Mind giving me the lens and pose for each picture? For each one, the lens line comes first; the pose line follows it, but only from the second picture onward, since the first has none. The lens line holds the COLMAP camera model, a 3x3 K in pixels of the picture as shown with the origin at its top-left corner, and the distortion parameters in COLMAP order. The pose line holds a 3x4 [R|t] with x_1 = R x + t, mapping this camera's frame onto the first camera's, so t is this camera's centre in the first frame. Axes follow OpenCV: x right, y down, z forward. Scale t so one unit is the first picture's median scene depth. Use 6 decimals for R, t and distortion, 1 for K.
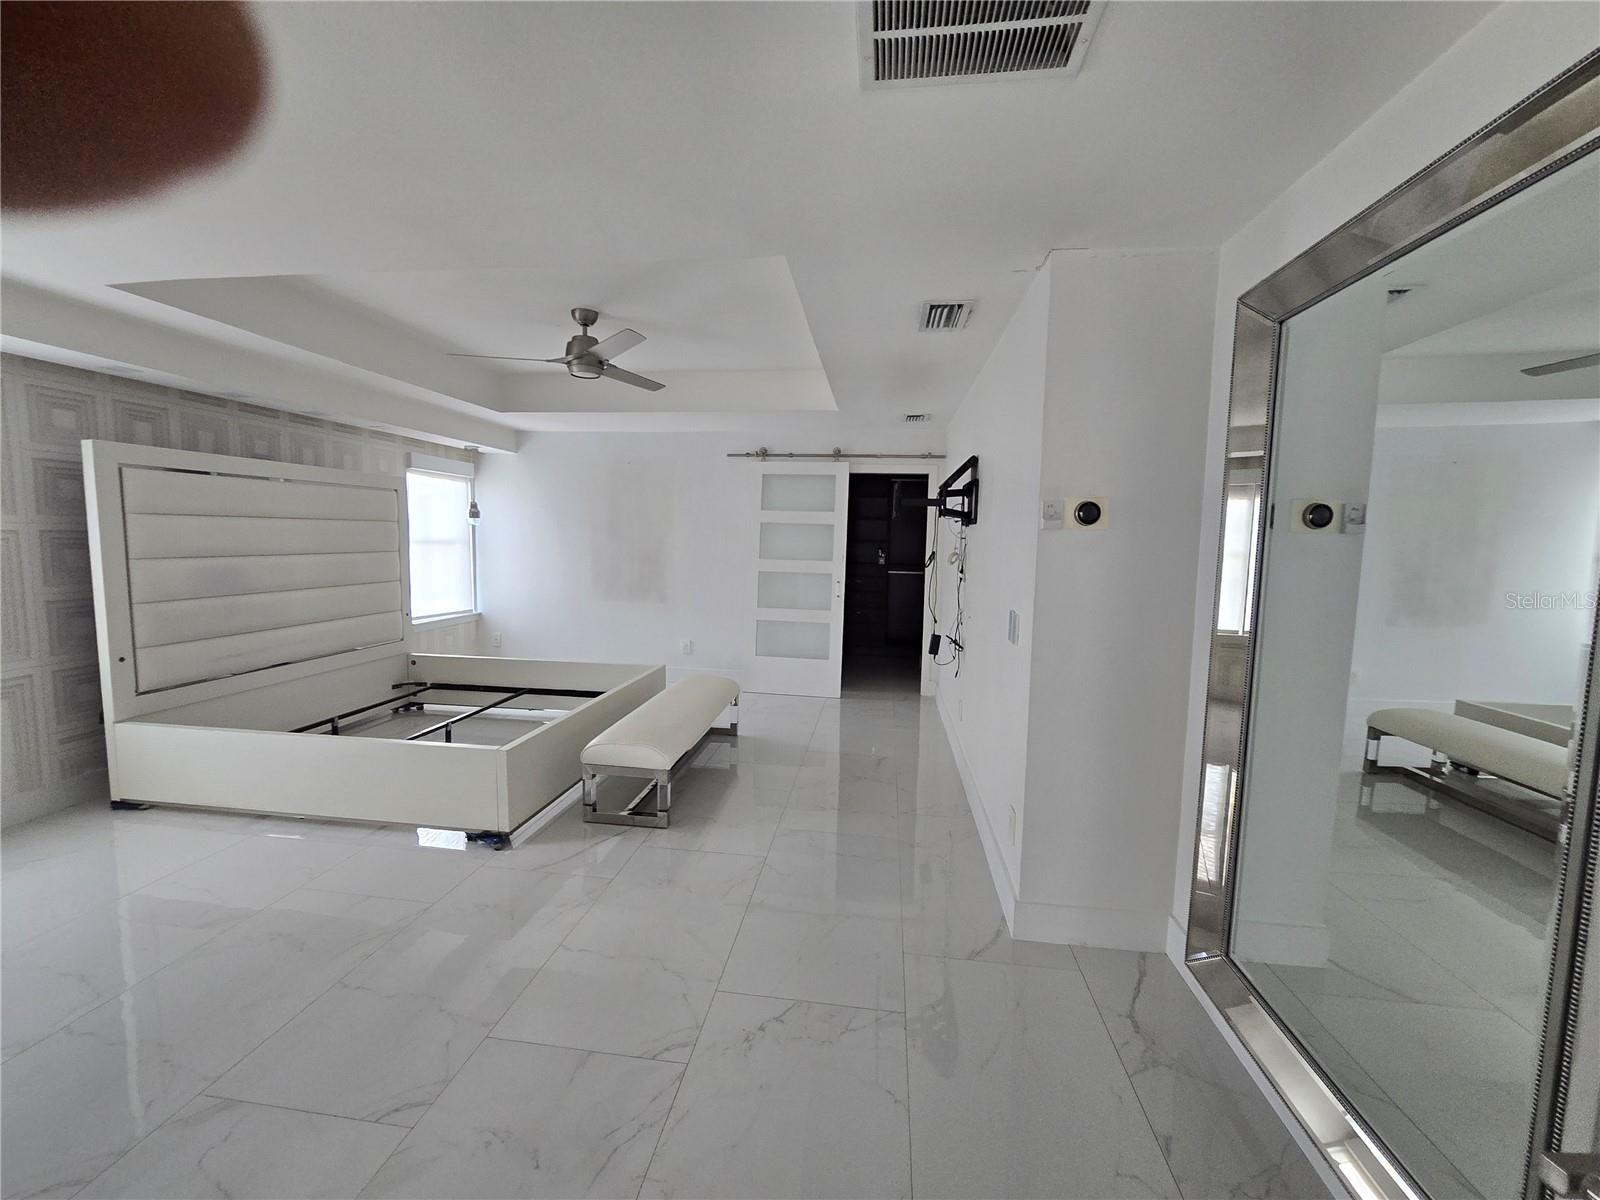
lens RADIAL K [[658.2, 0, 805.9], [0, 658.2, 596.2], [0, 0, 1]] dist [-0.004207, 0.000856]
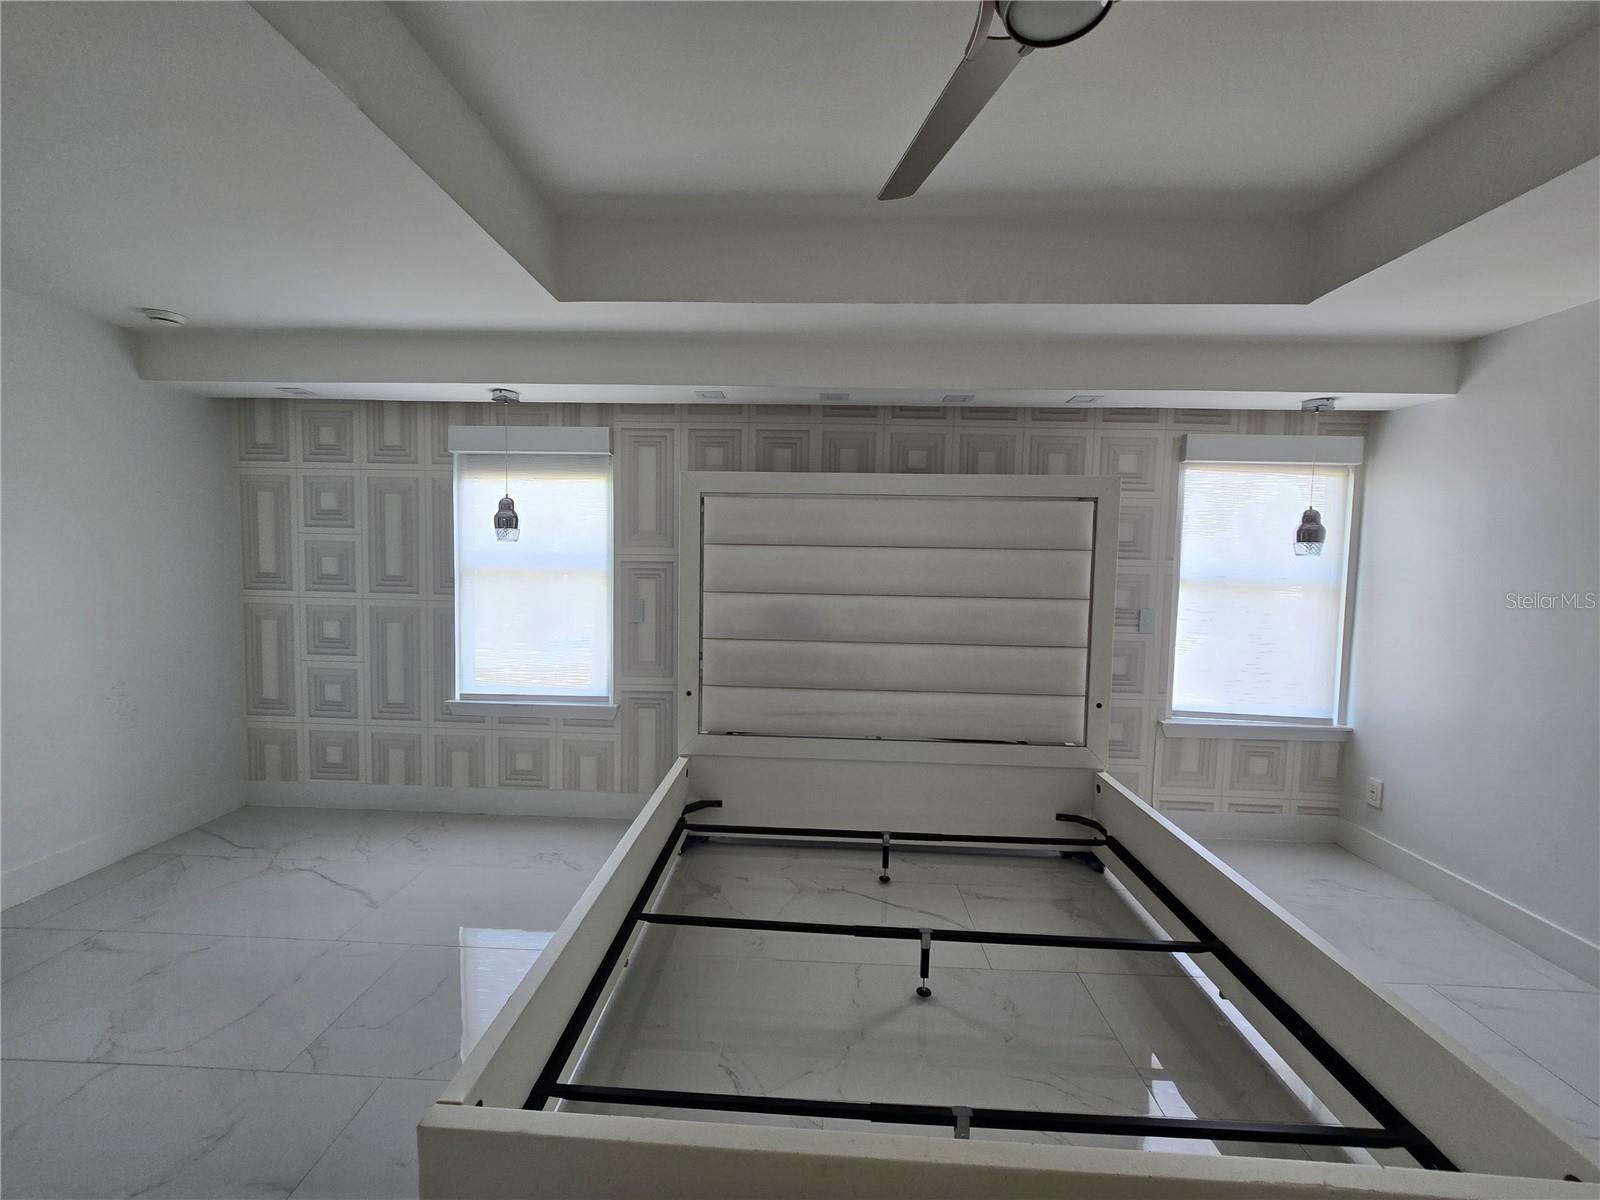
lens RADIAL K [[658.2, 0, 795.9], [0, 658.2, 591.7], [0, 0, 1]] dist [-0.004207, 0.000856]
pose [[0.080540, 0.038851, -0.995994, -0.051203], [-0.107099, 0.993793, 0.030104, -0.080839], [0.990981, 0.104245, 0.084201, 0.852349]]
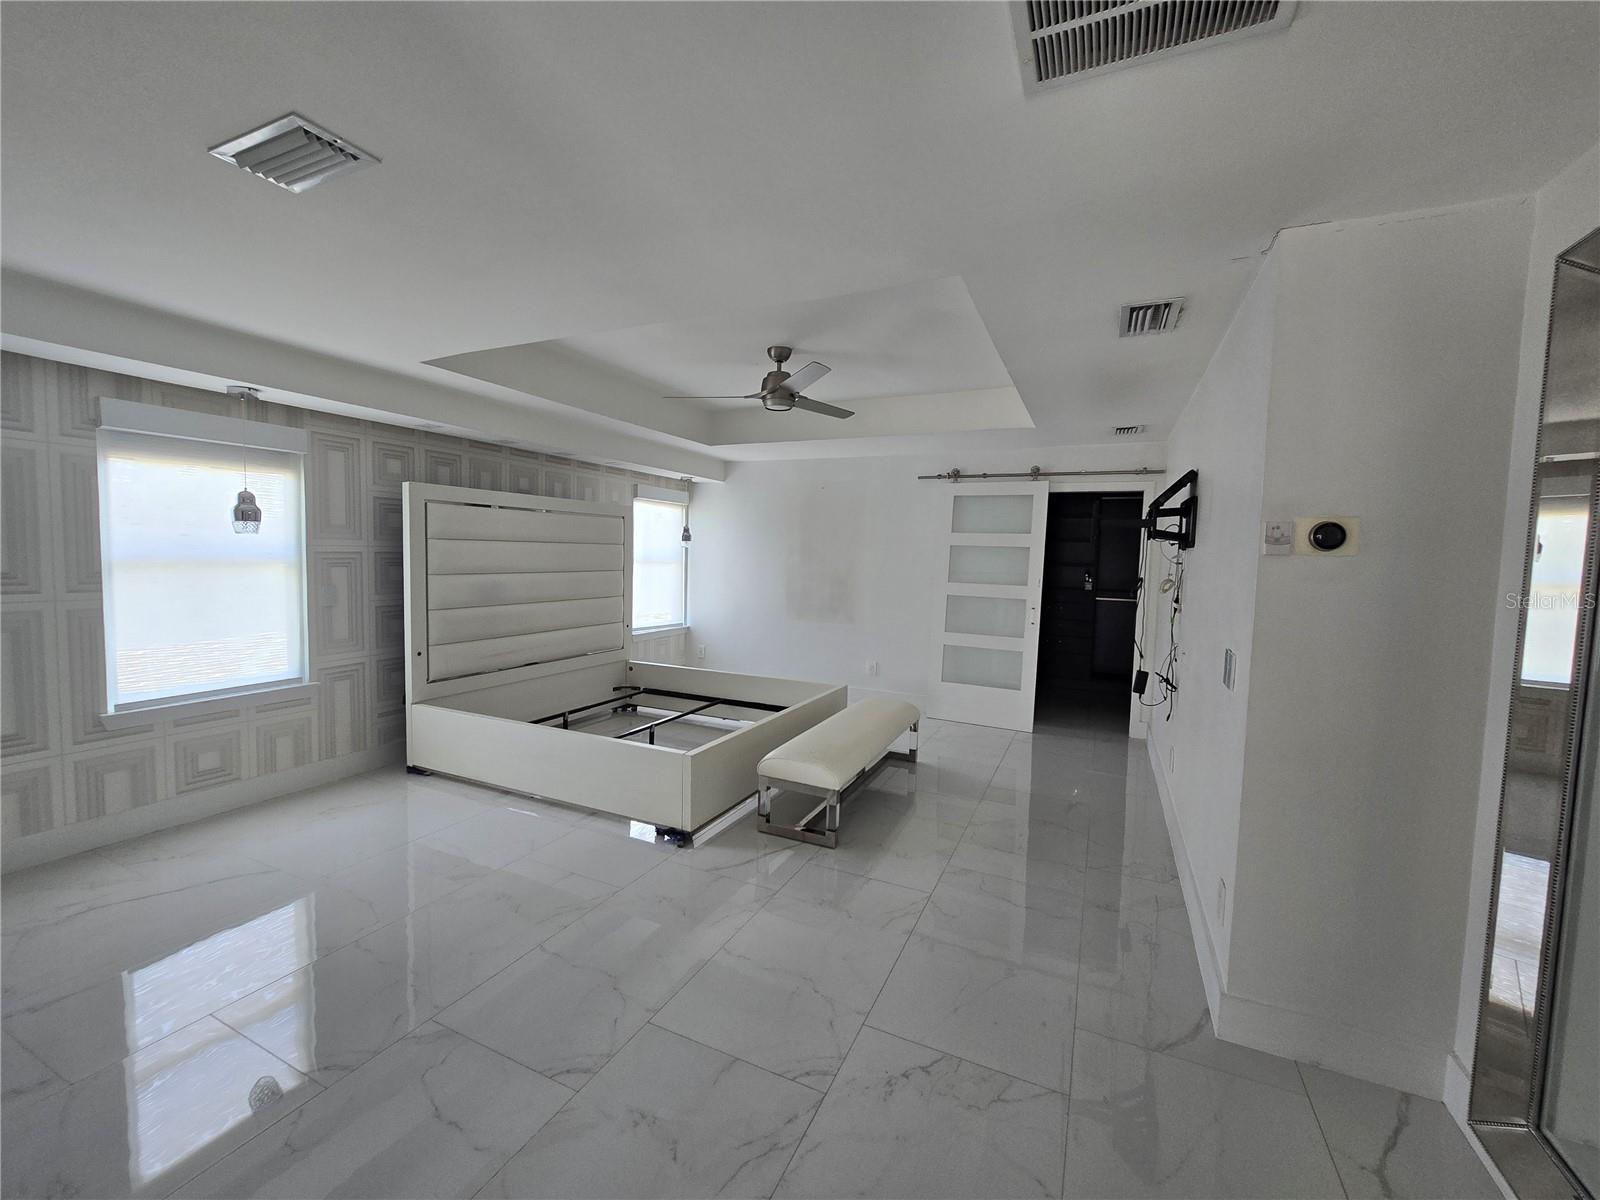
lens RADIAL K [[658.2, 0, 805.9], [0, 658.2, 595.5], [0, 0, 1]] dist [-0.004207, 0.000856]
pose [[0.952804, 0.023110, -0.302704, 0.037703], [-0.033207, 0.999049, -0.028252, -0.004052], [0.301763, 0.036971, 0.952666, 0.011434]]
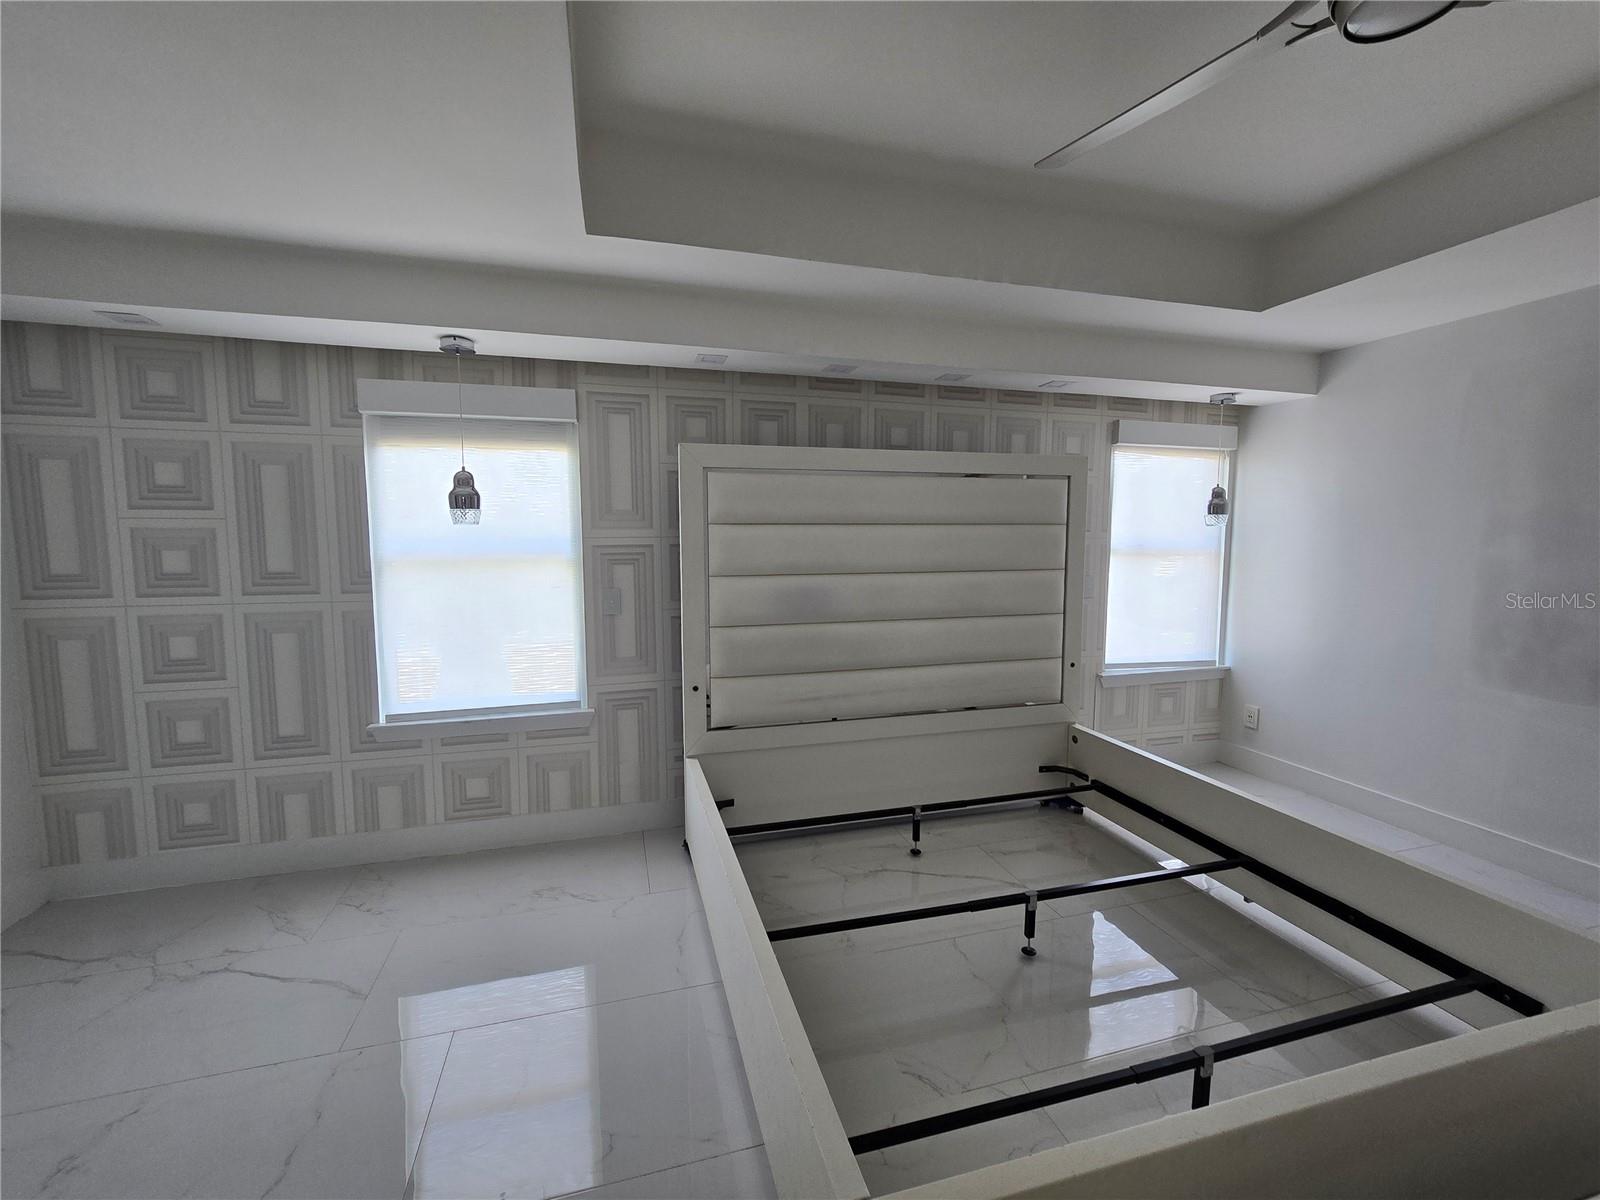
lens RADIAL K [[658.2, 0, 794.9], [0, 658.2, 590.1], [0, 0, 1]] dist [-0.004207, 0.000856]
pose [[0.384903, 0.060174, -0.920993, -0.143357], [-0.074505, 0.996642, 0.033979, -0.062079], [0.919945, 0.055540, 0.388094, 0.620216]]
